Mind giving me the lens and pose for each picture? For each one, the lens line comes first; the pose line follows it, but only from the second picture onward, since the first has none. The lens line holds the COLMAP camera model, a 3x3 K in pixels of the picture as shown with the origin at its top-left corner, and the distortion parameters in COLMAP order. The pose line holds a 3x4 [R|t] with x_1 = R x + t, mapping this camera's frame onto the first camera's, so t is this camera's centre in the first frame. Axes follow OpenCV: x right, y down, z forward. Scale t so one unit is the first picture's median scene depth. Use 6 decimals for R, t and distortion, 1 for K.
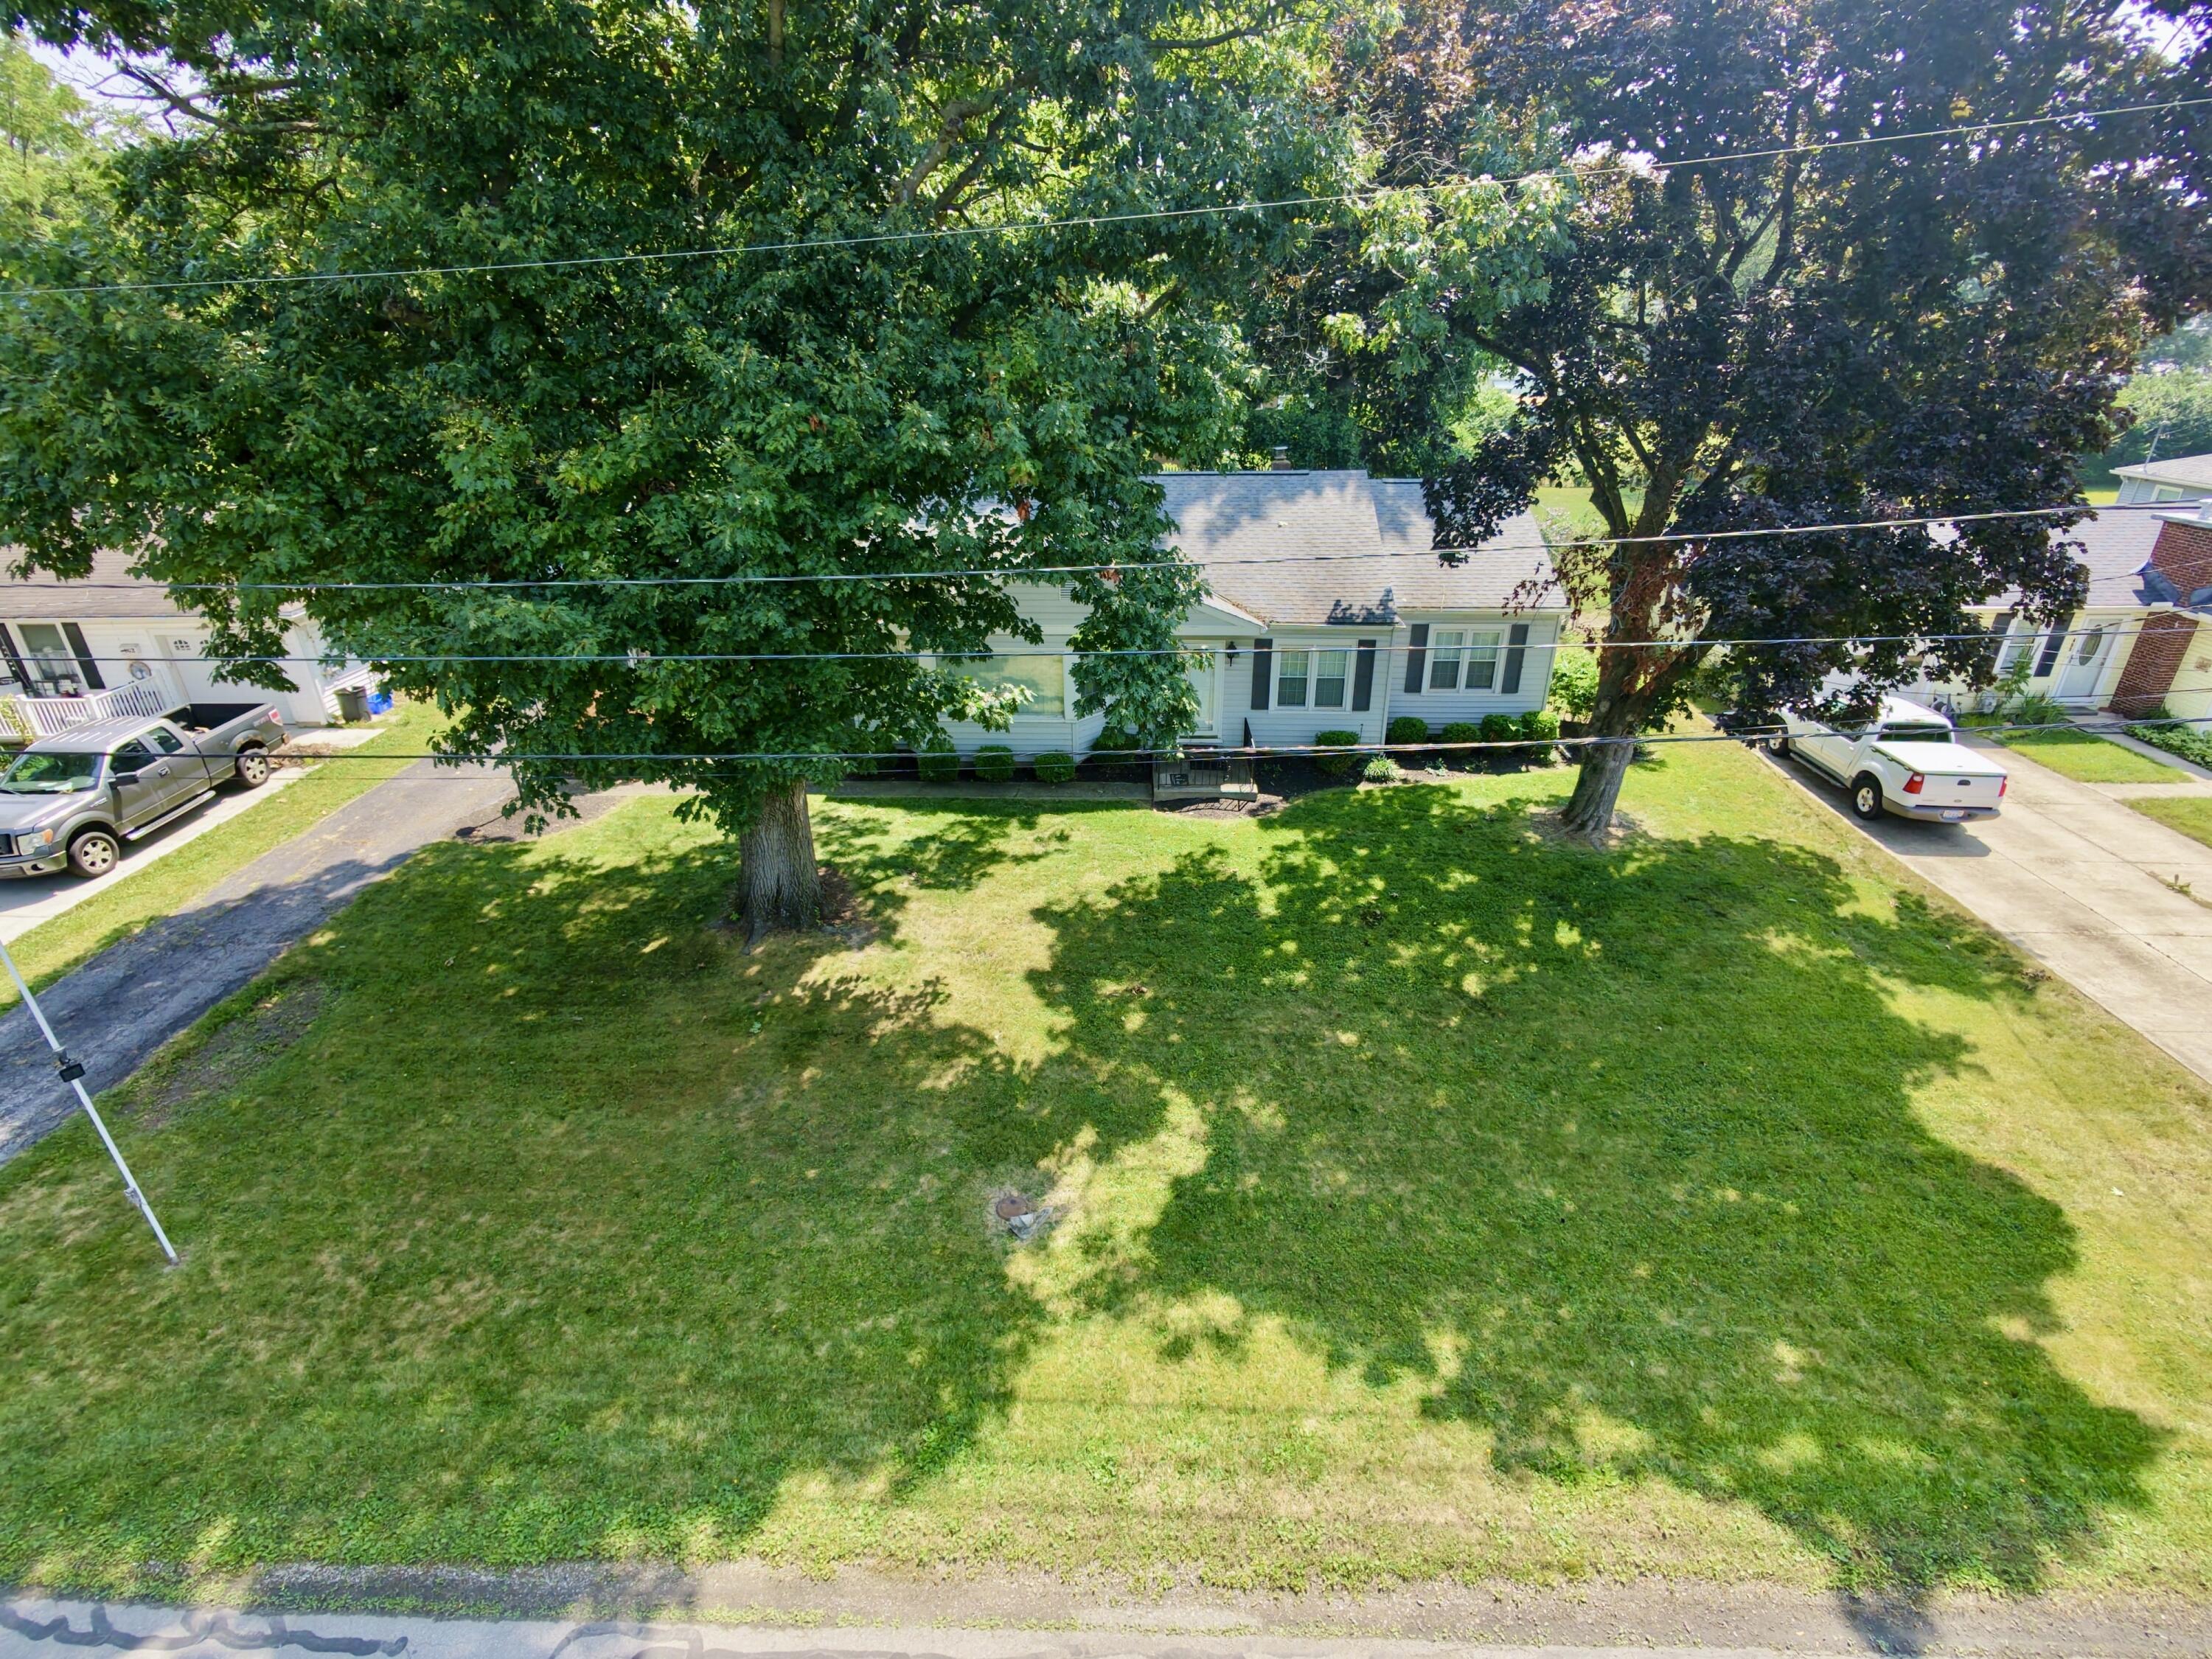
lens RADIAL K [[1023.8, 0, 1106.0], [0, 1023.8, 829.5], [0, 0, 1]] dist [-0.001081, 0.000303]
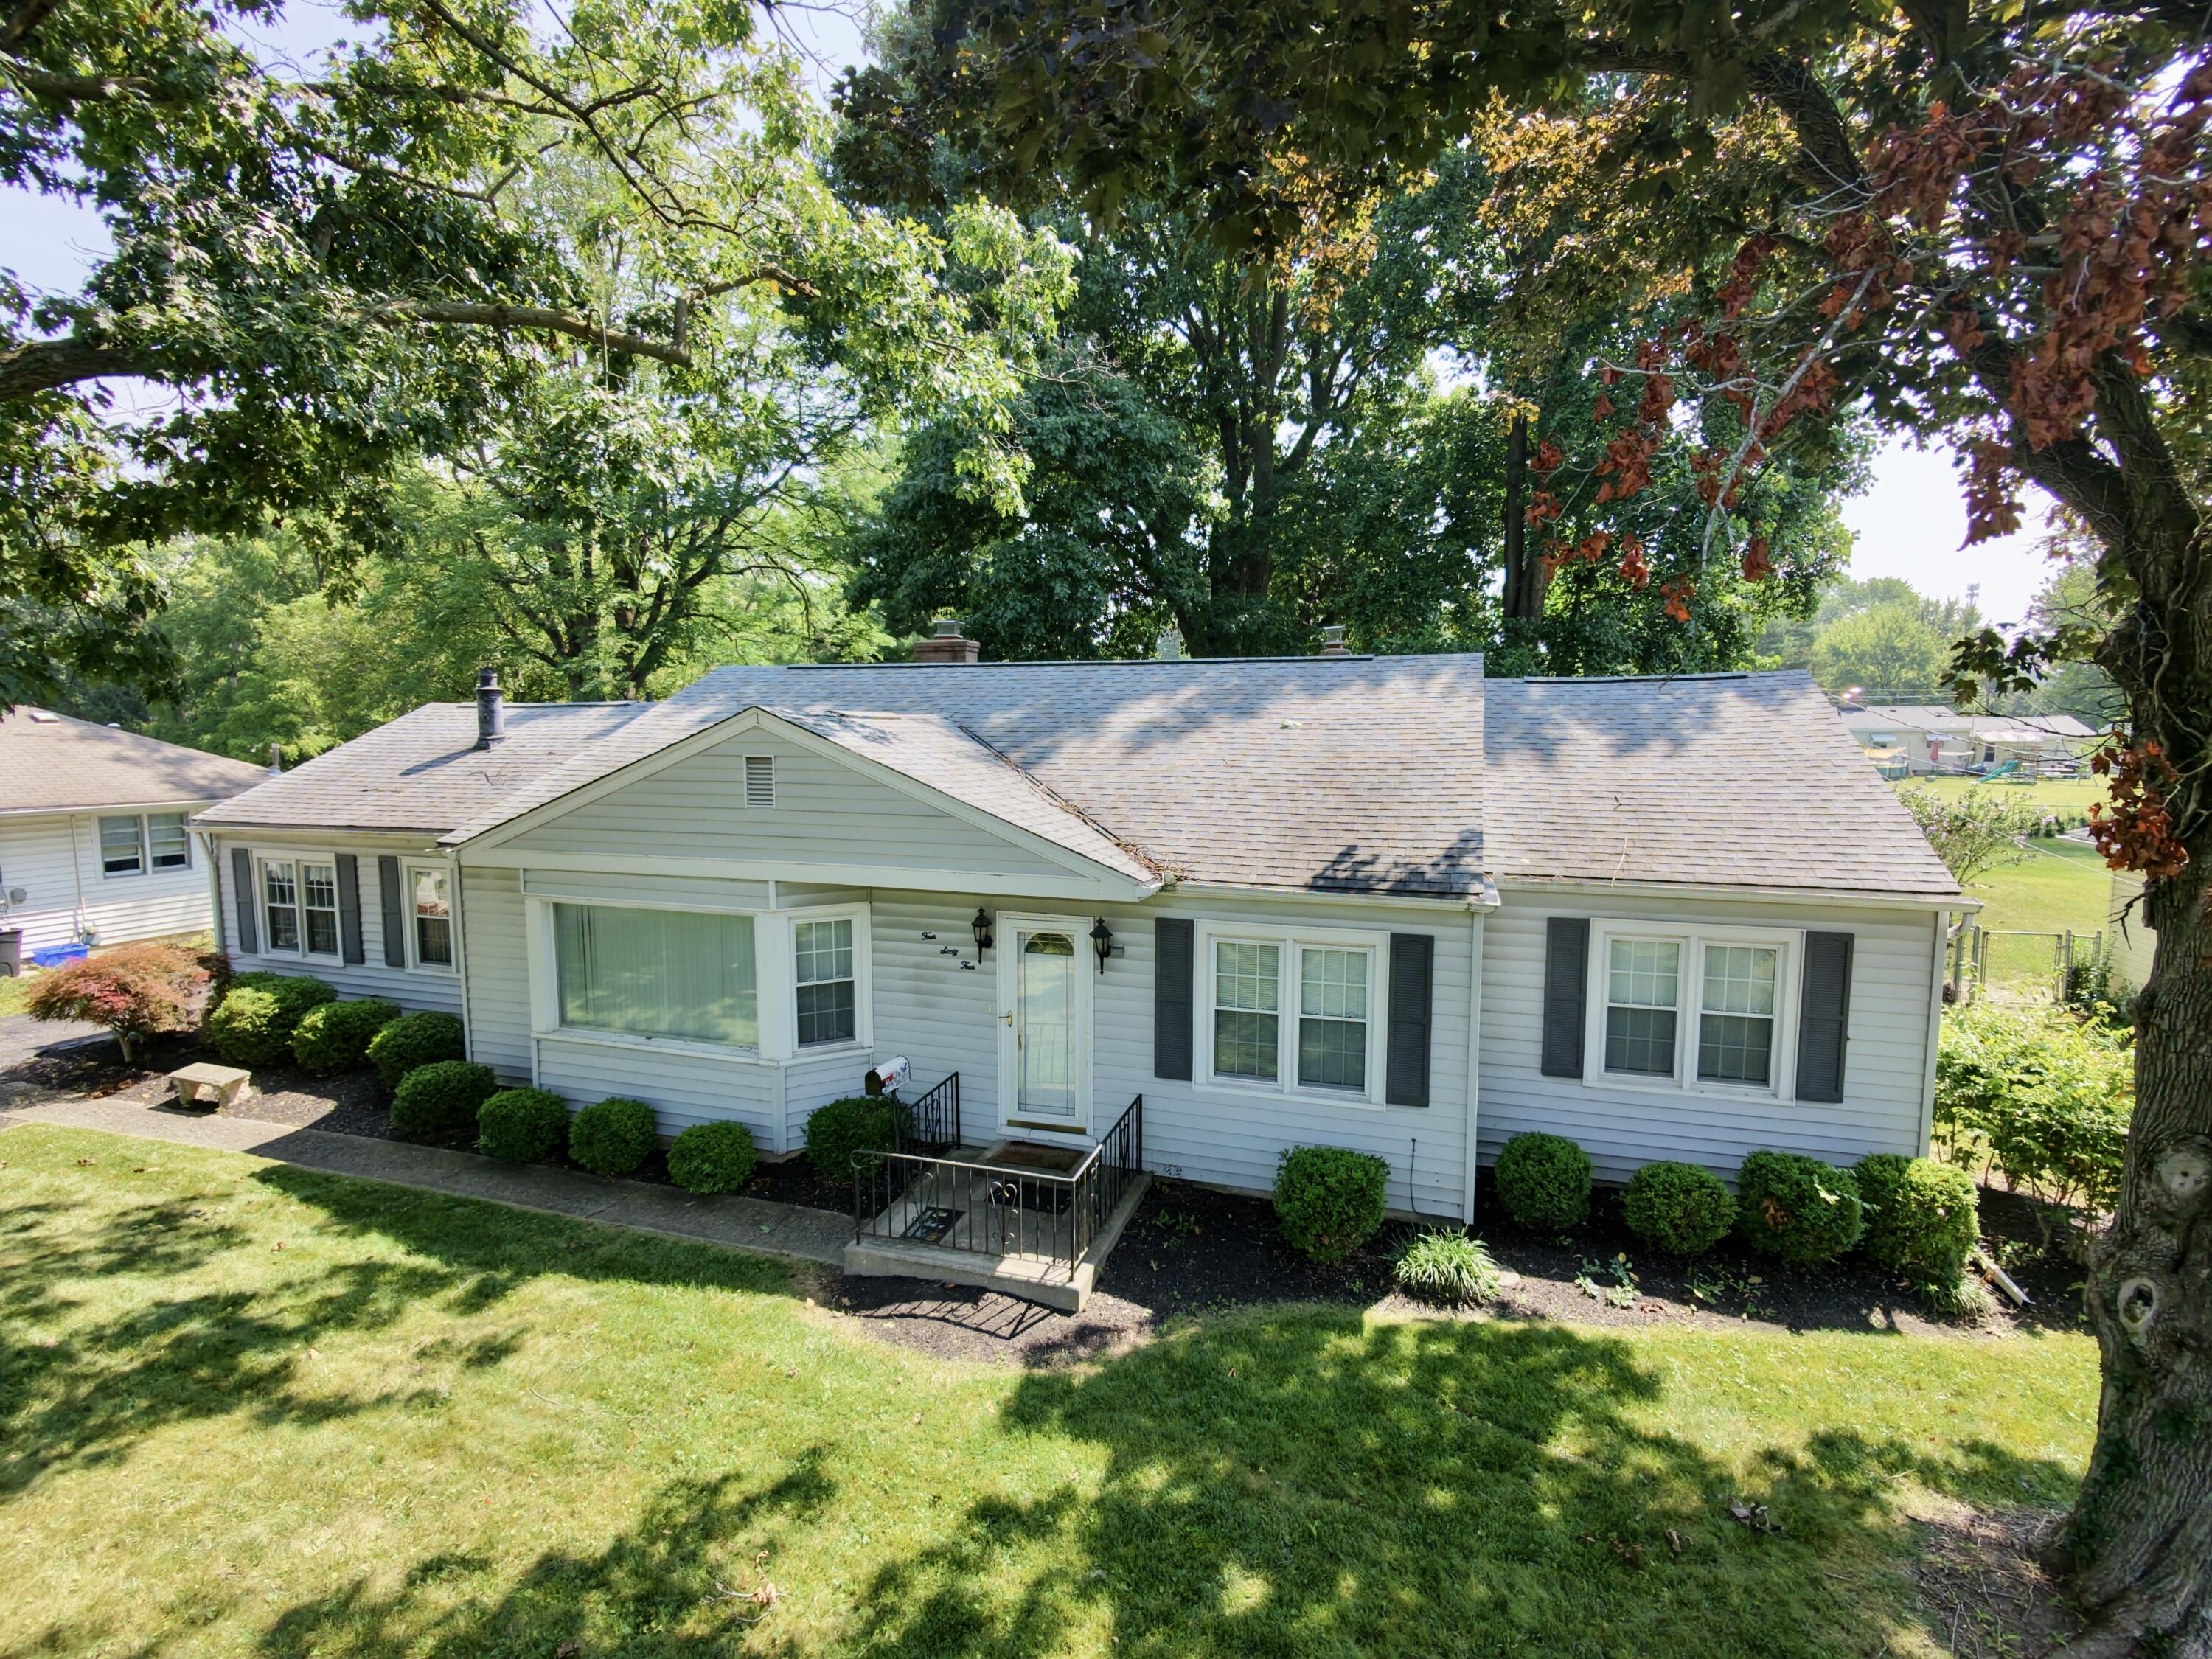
lens RADIAL K [[1023.8, 0, 1106.0], [0, 1023.8, 829.5], [0, 0, 1]] dist [-0.001081, 0.000303]
pose [[0.960969, 0.033589, -0.274611, 0.247255], [-0.125450, 0.937594, -0.324315, -0.072143], [0.246580, 0.346106, 0.905212, 0.562760]]
